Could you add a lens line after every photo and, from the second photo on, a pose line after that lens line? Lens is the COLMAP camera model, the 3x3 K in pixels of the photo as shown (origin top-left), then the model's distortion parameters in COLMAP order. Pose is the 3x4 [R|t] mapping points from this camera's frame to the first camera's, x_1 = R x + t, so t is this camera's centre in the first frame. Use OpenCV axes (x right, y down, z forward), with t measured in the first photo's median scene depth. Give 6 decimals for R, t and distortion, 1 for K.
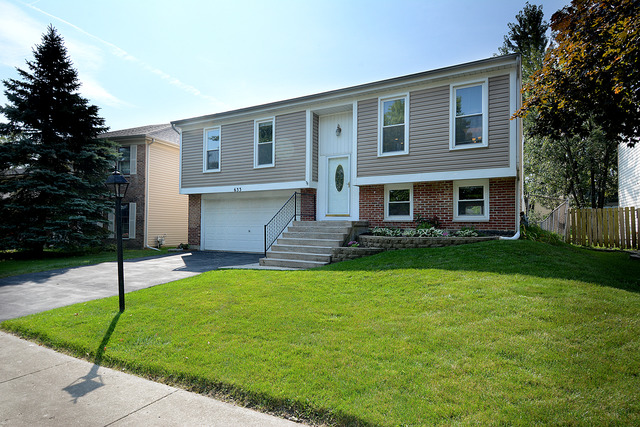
lens RADIAL K [[375.4, 0, 320.4], [0, 375.4, 216.0], [0, 0, 1]] dist [0.004445, 0.000024]
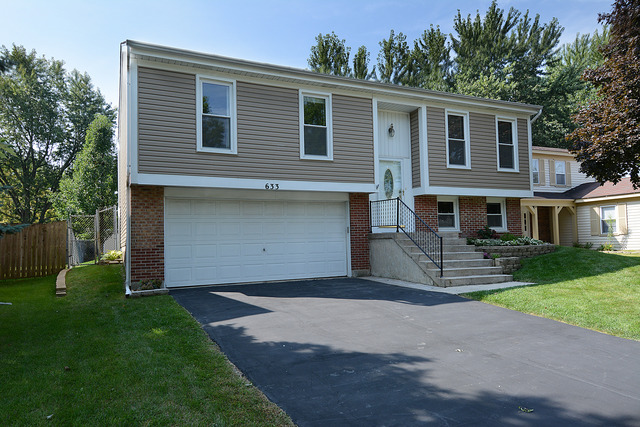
lens RADIAL K [[453.7, 0, 320.1], [0, 453.7, 212.2], [0, 0, 1]] dist [0.029412, 0.000102]
pose [[0.559681, 0.033117, 0.828046, -0.826871], [0.001171, 0.999169, -0.040753, 0.007015], [-0.828707, 0.023779, 0.559177, 0.487752]]
